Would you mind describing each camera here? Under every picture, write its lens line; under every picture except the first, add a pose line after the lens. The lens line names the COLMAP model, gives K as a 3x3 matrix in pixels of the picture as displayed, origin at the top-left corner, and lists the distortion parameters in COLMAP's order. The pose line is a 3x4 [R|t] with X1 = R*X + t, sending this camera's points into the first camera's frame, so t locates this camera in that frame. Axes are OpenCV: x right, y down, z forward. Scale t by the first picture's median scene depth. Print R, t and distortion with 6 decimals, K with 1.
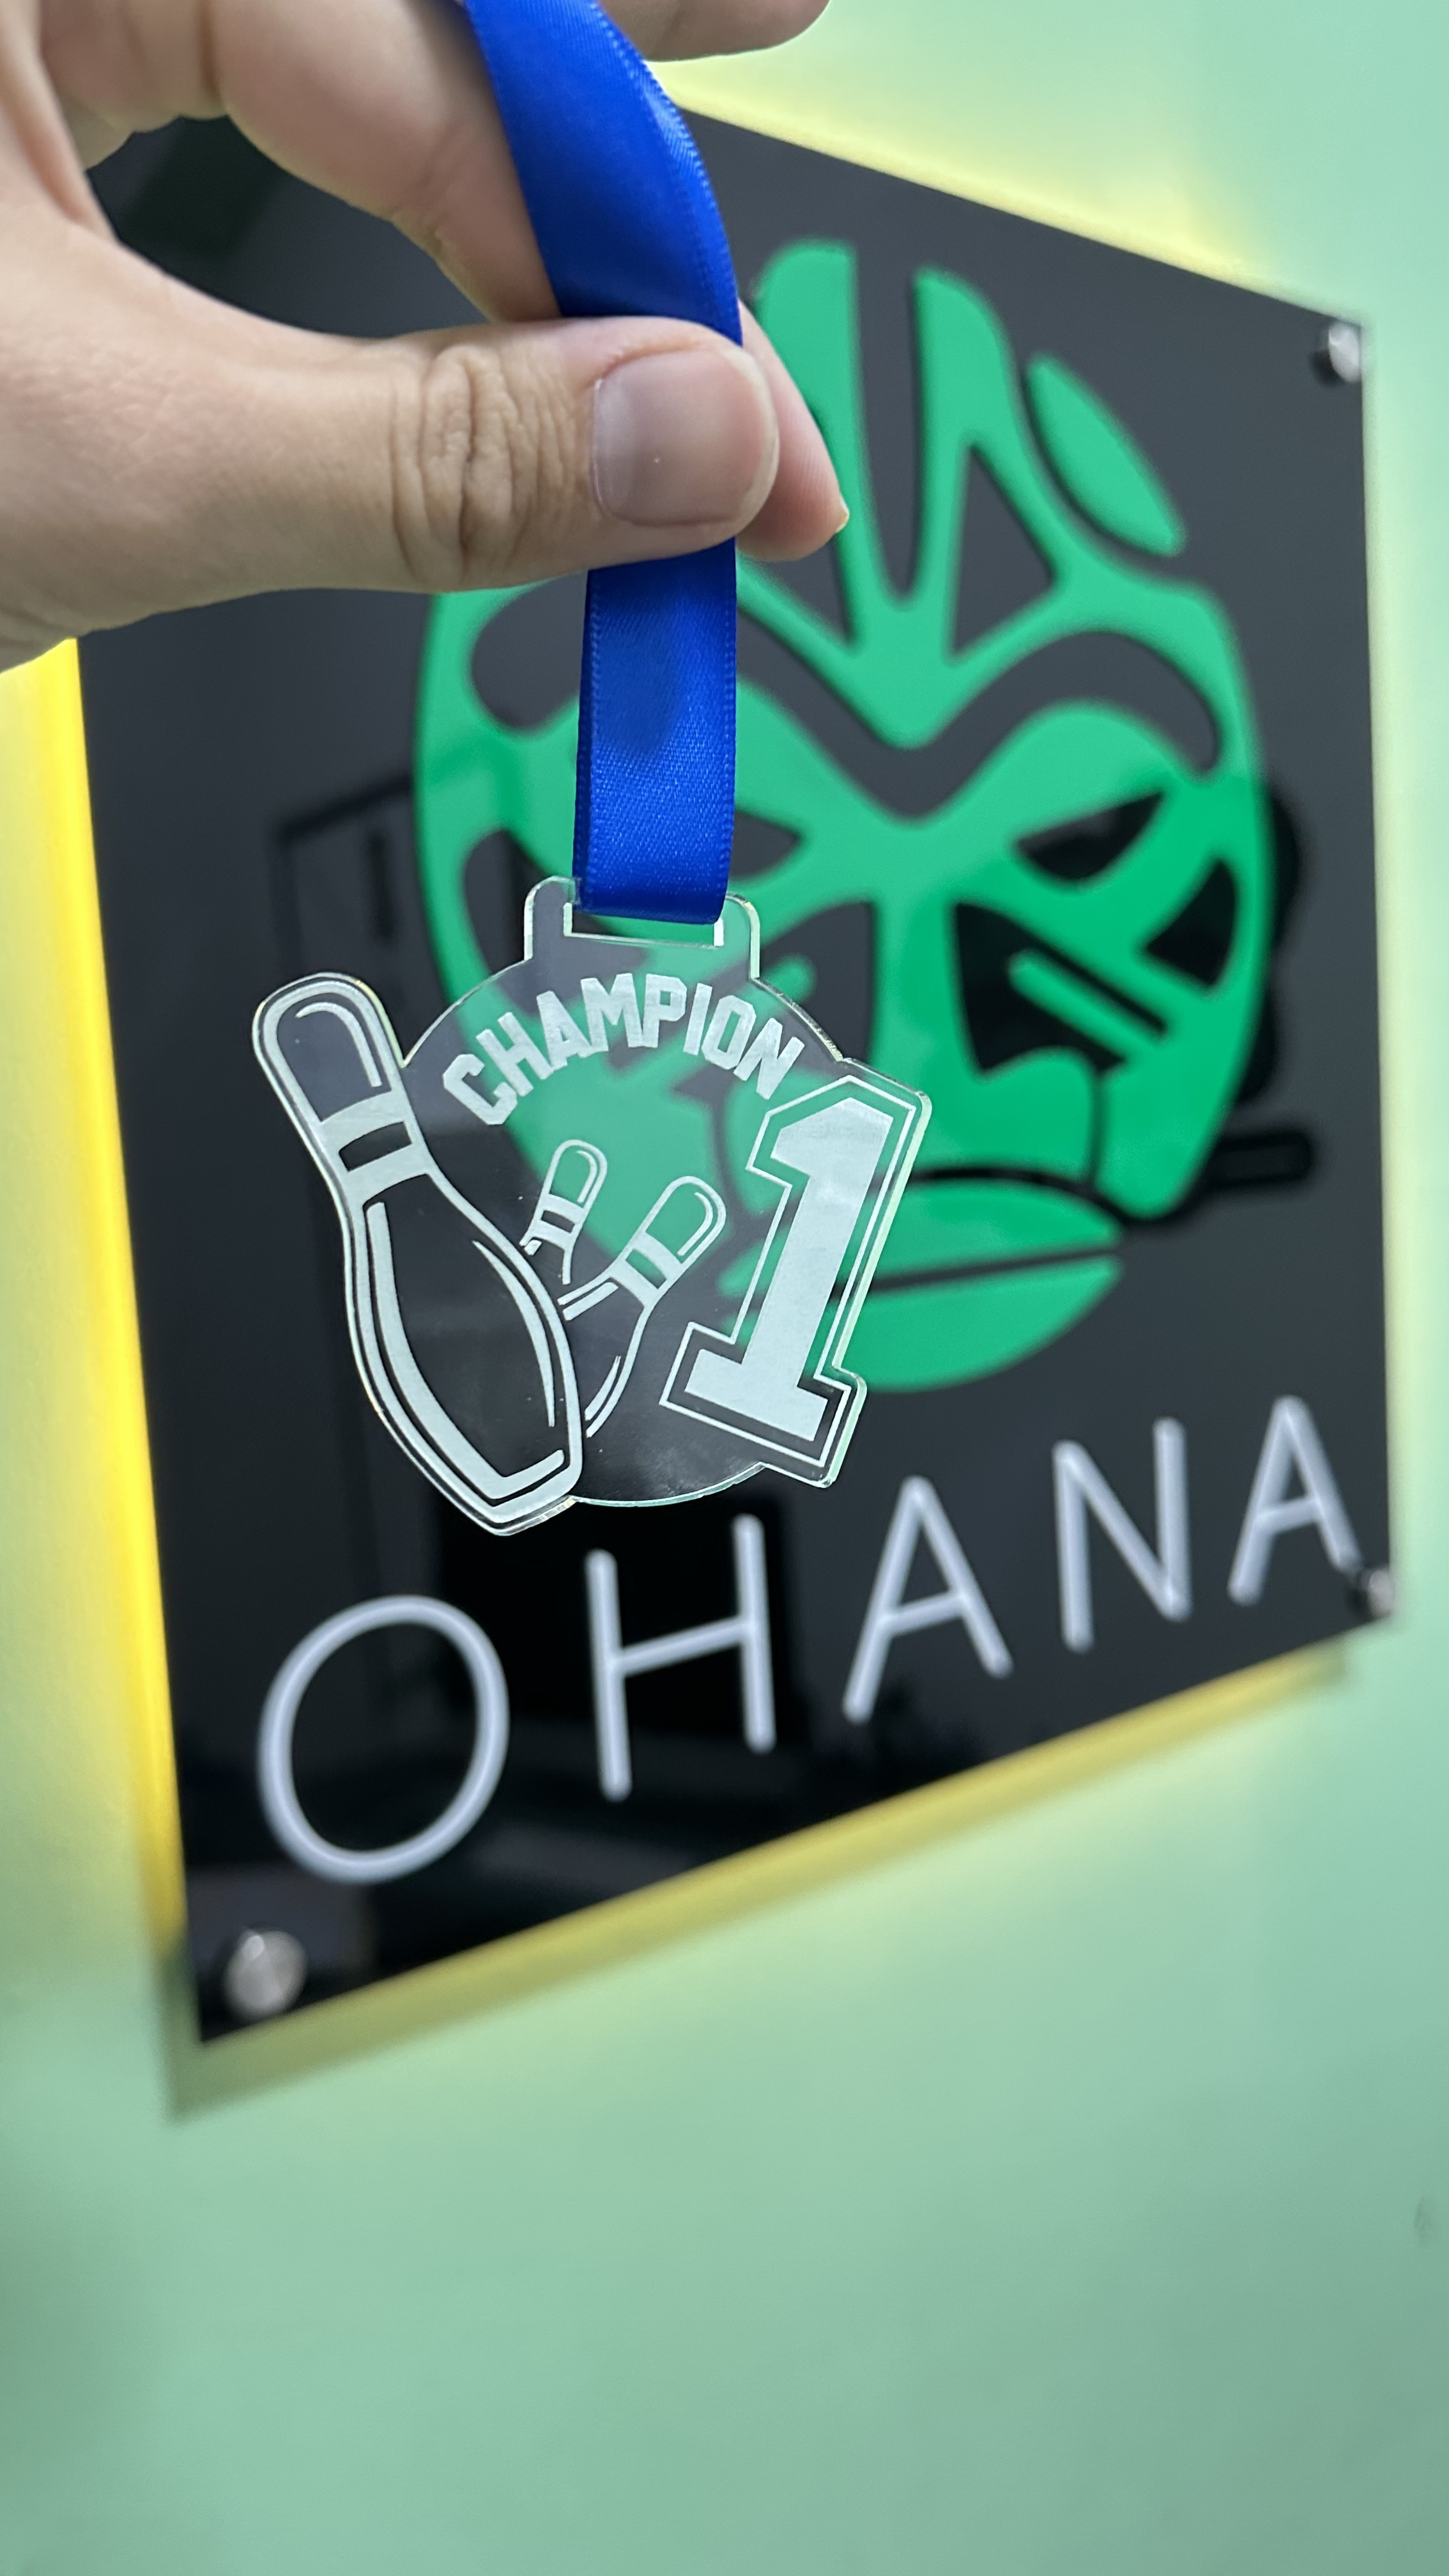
lens RADIAL K [[2046.2, 0, 728.6], [0, 2046.2, 1343.1], [0, 0, 1]] dist [0.080041, -0.307198]
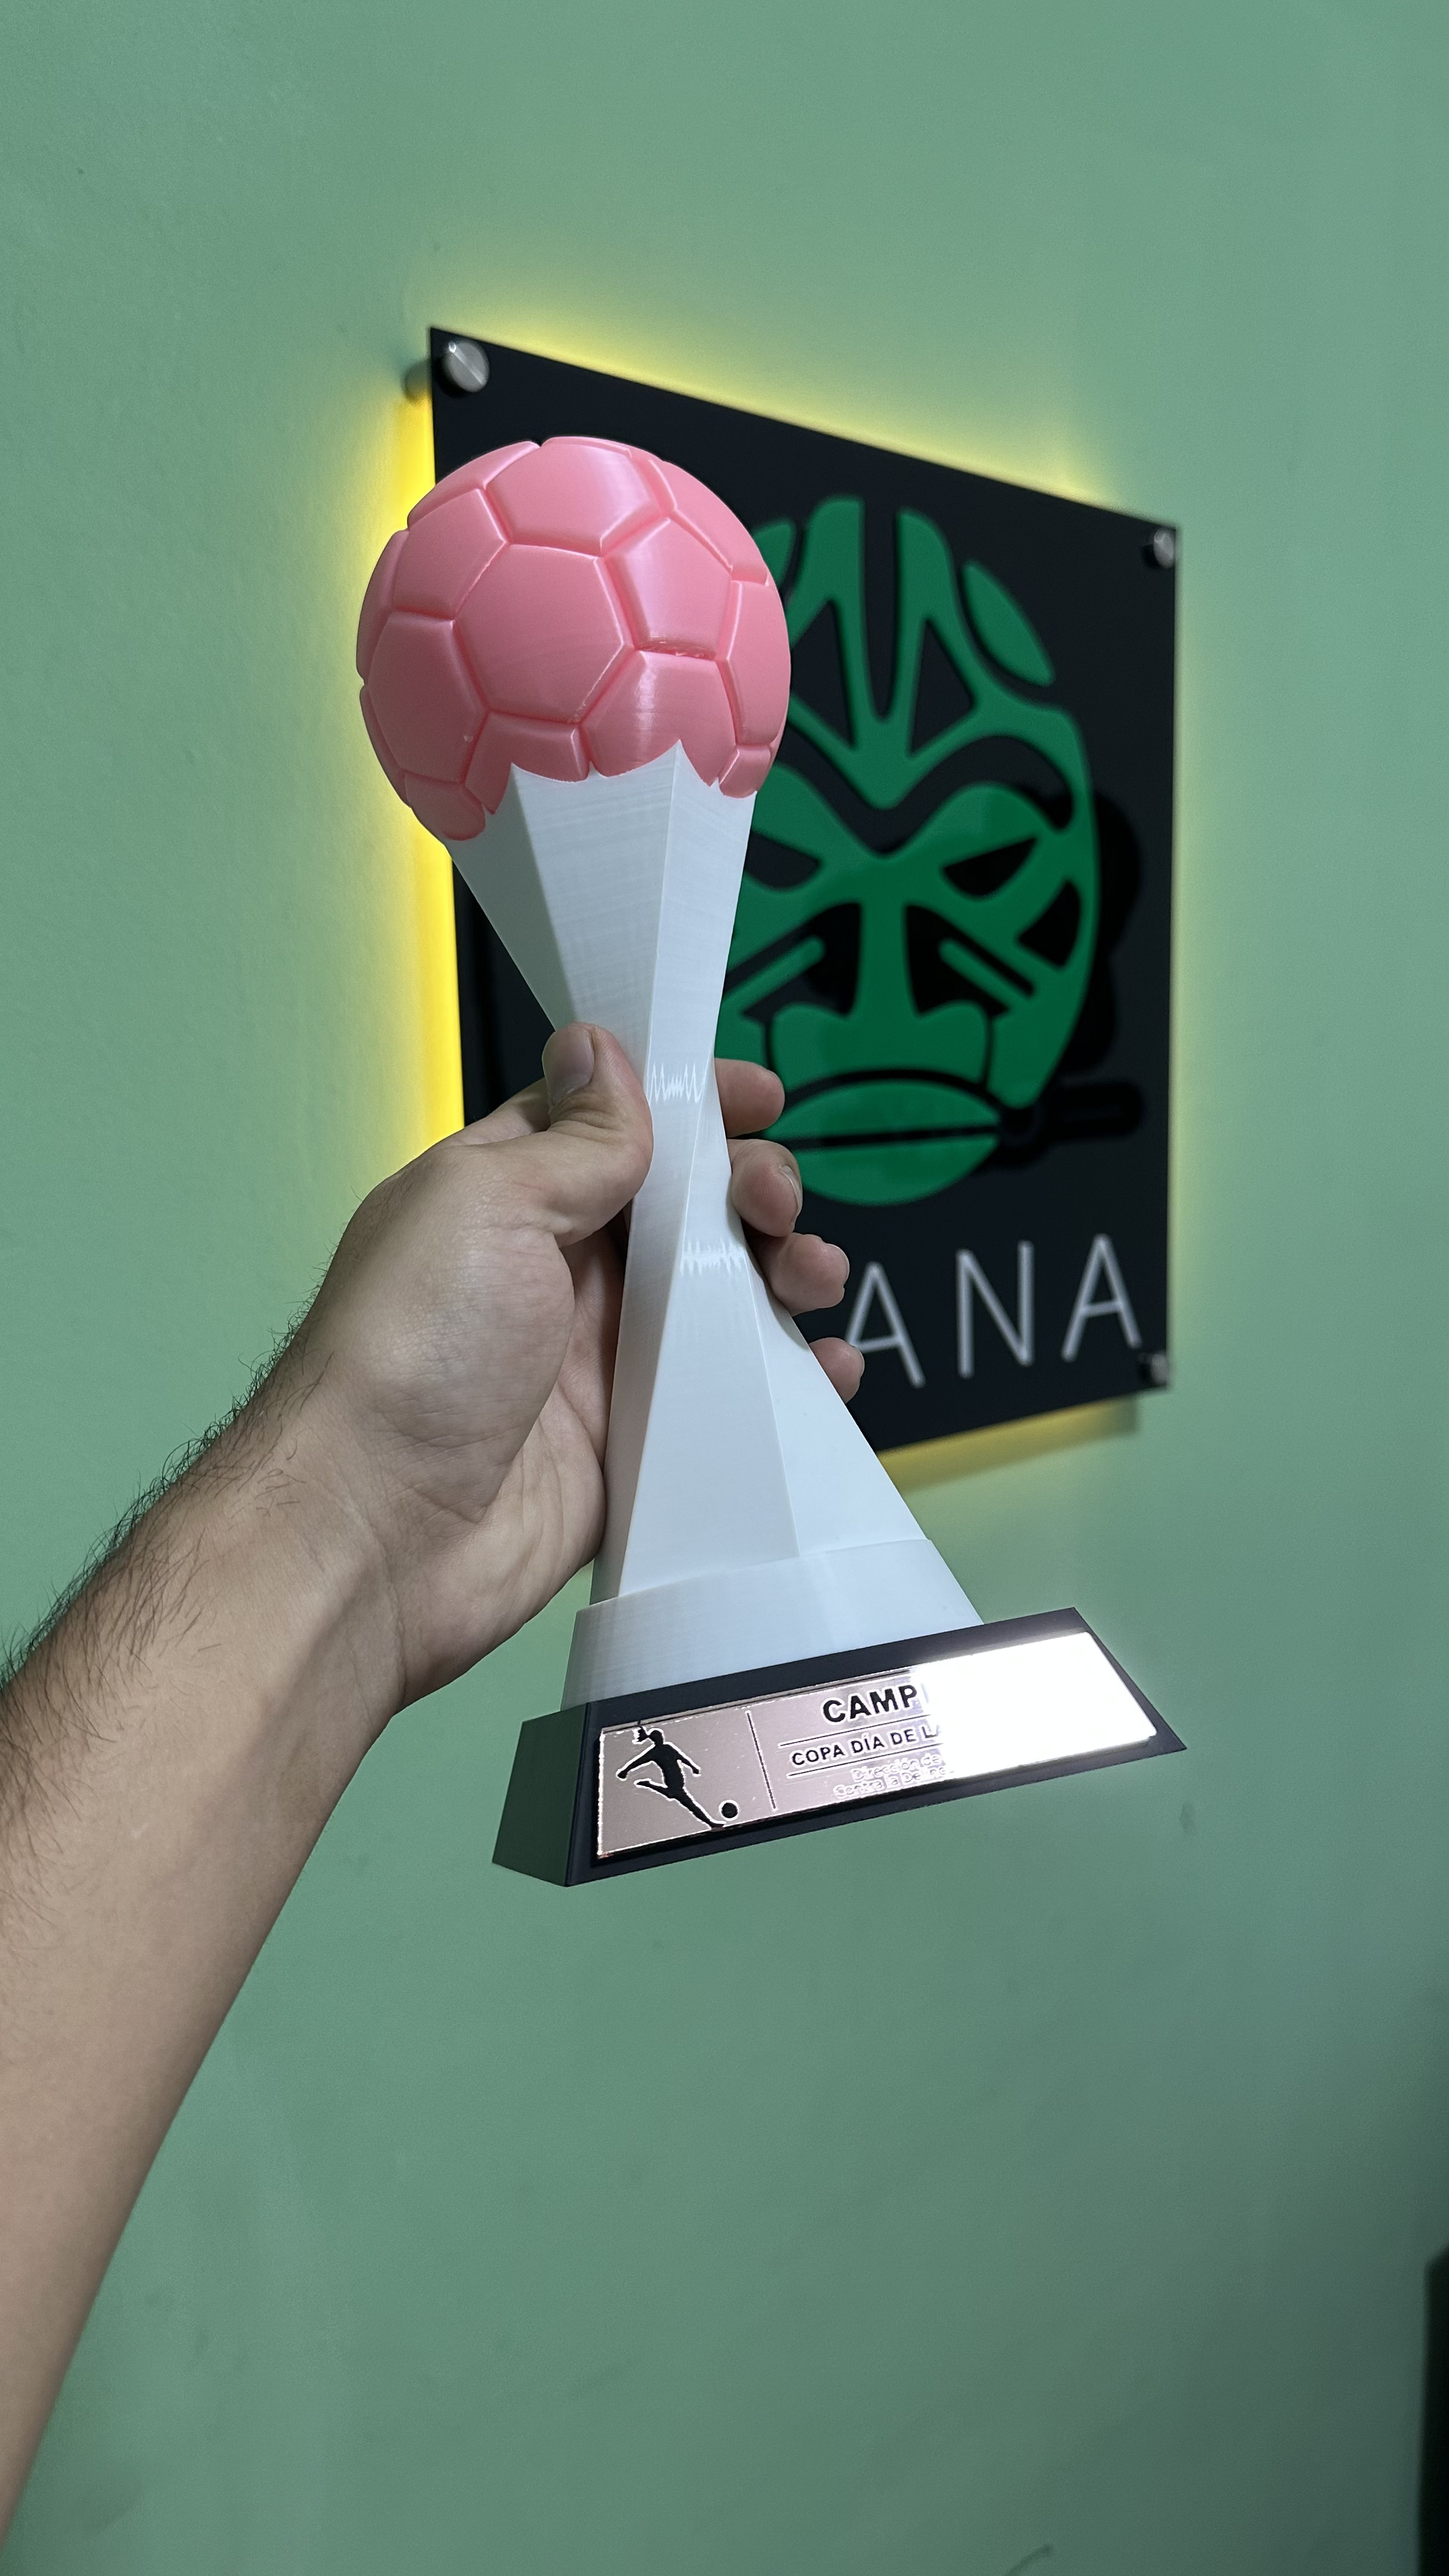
lens RADIAL K [[1933.3, 0, 719.6], [0, 1933.3, 1364.7], [0, 0, 1]] dist [0.096582, -0.234887]
pose [[0.997678, 0.021158, 0.064741, -0.124139], [-0.023180, 0.999262, 0.030634, 0.099754], [-0.064045, -0.032064, 0.997432, -0.511864]]
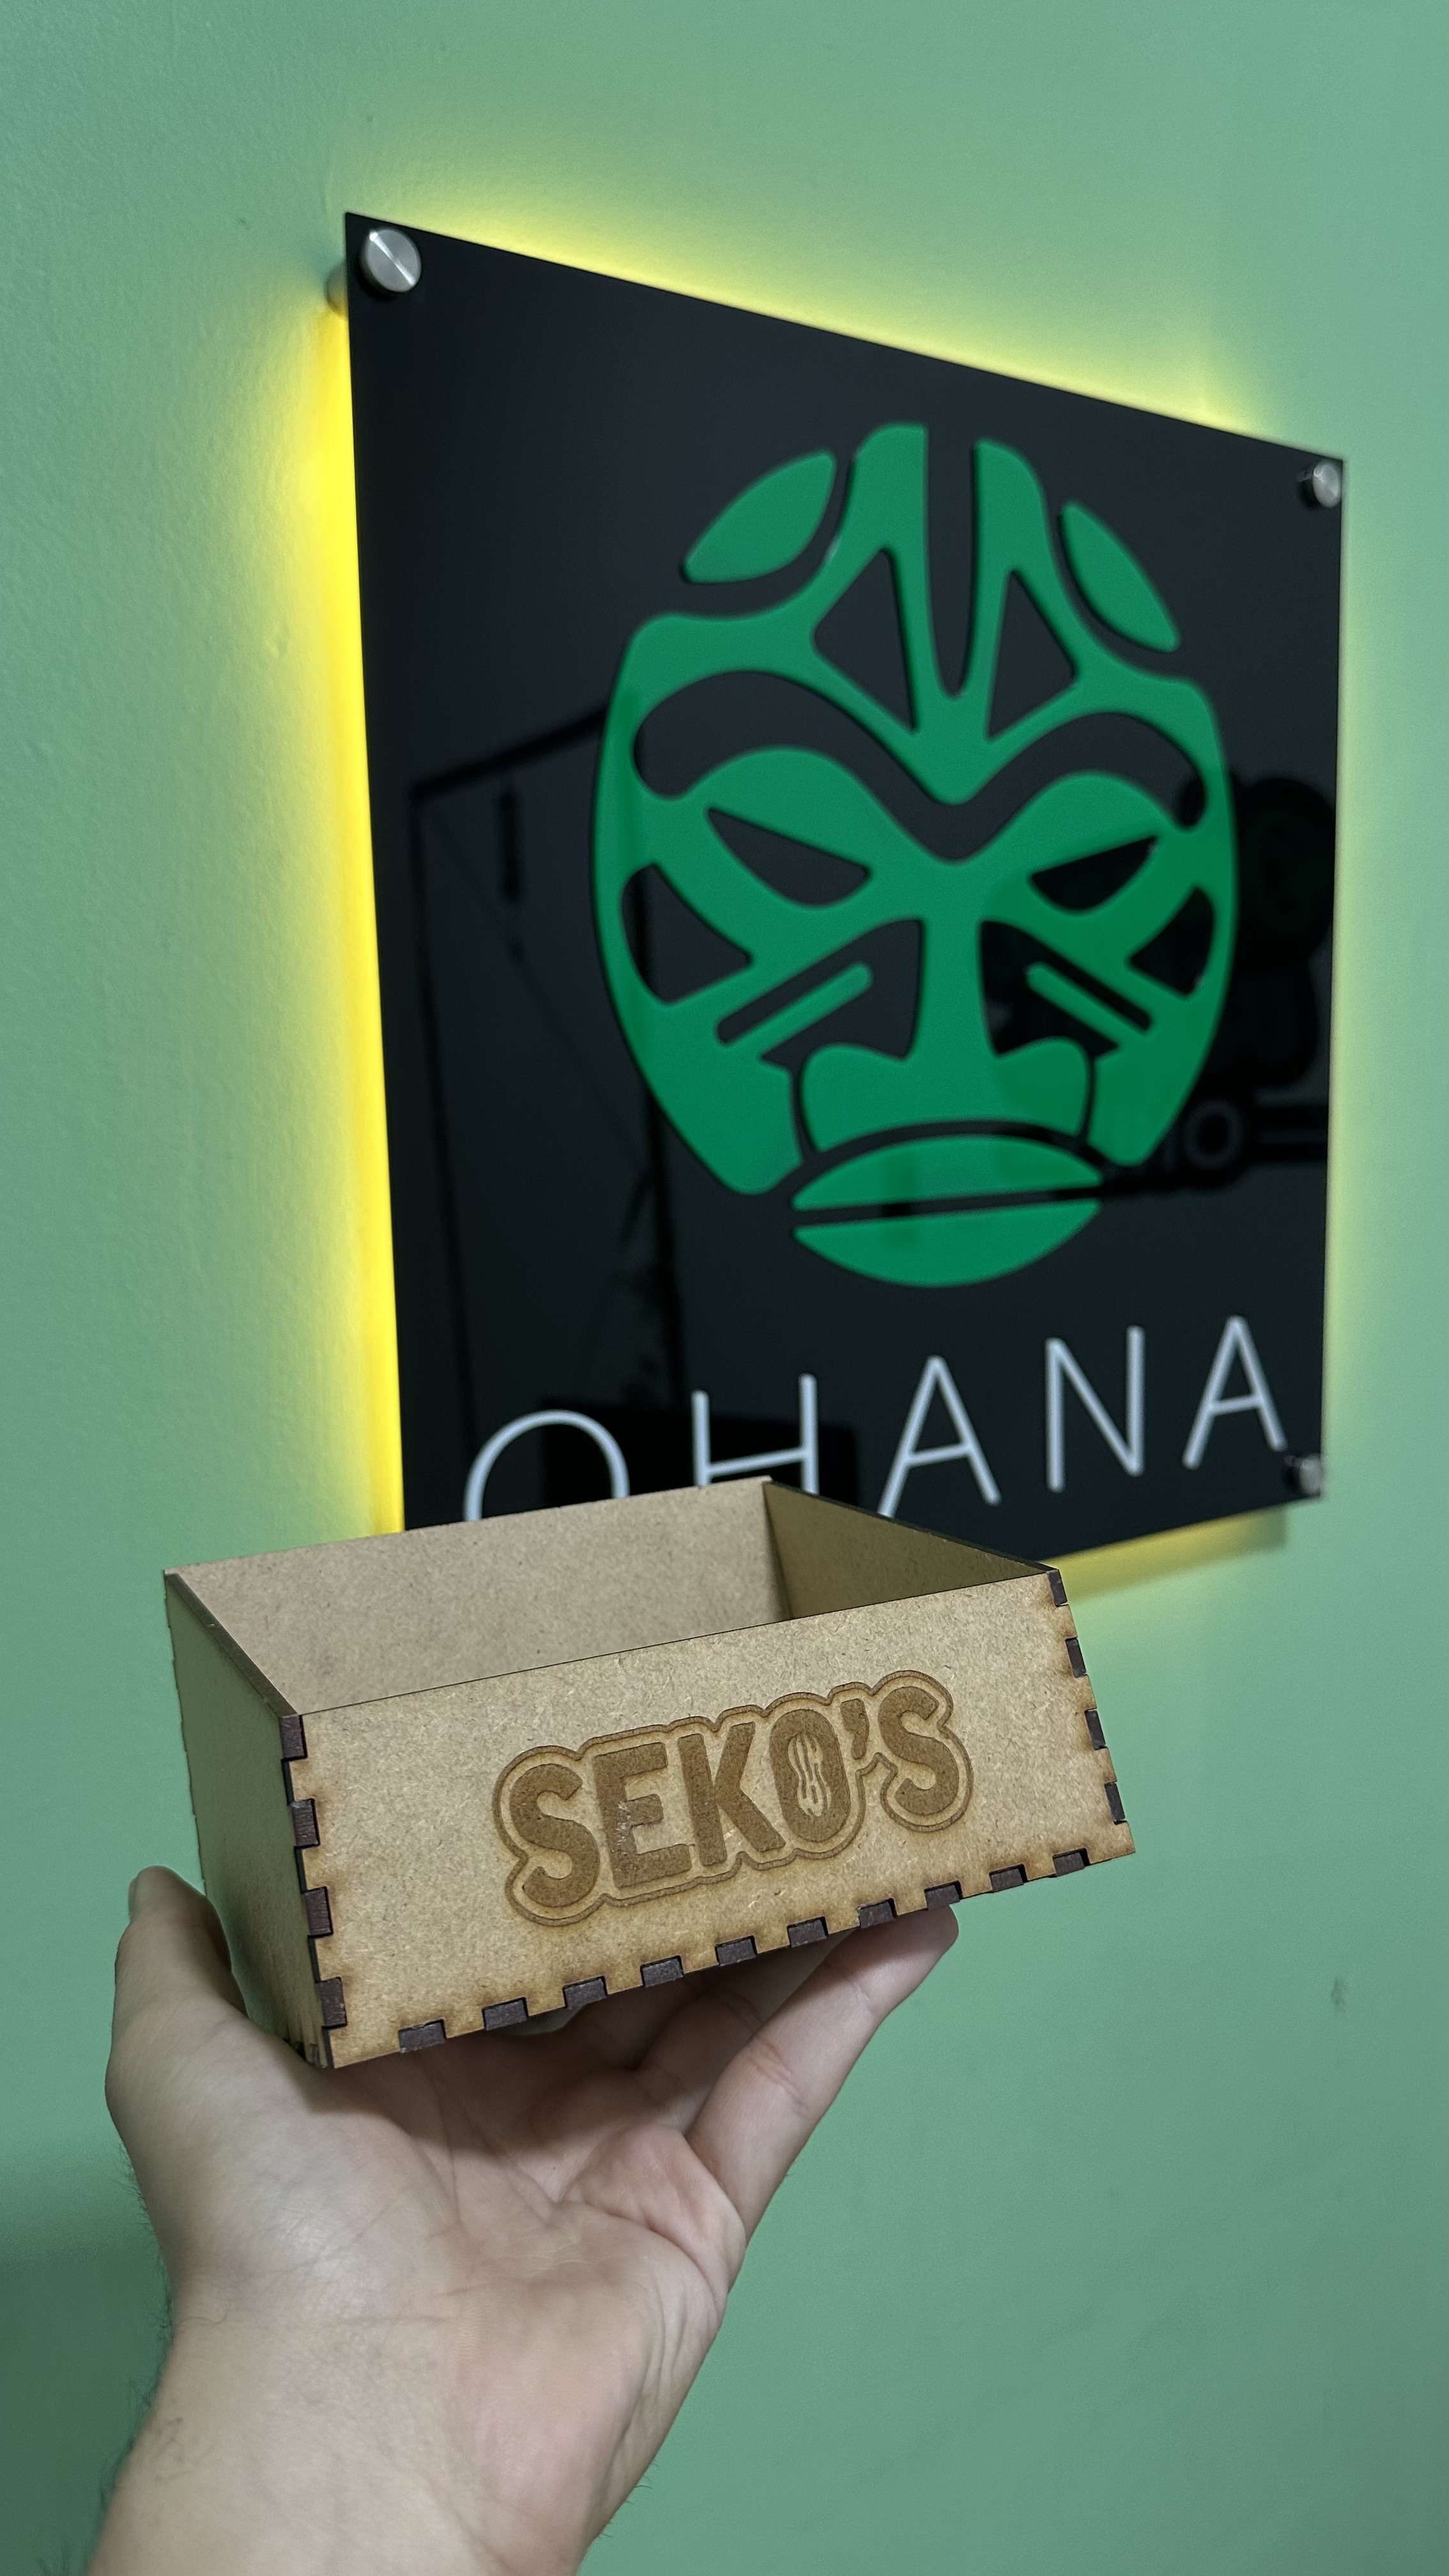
lens RADIAL K [[1933.3, 0, 719.6], [0, 1933.3, 1364.7], [0, 0, 1]] dist [0.096582, -0.234887]
pose [[0.998096, 0.040516, -0.046508, 0.008942], [-0.038952, 0.998660, 0.034067, 0.033138], [0.047826, -0.032191, 0.998337, -0.261063]]
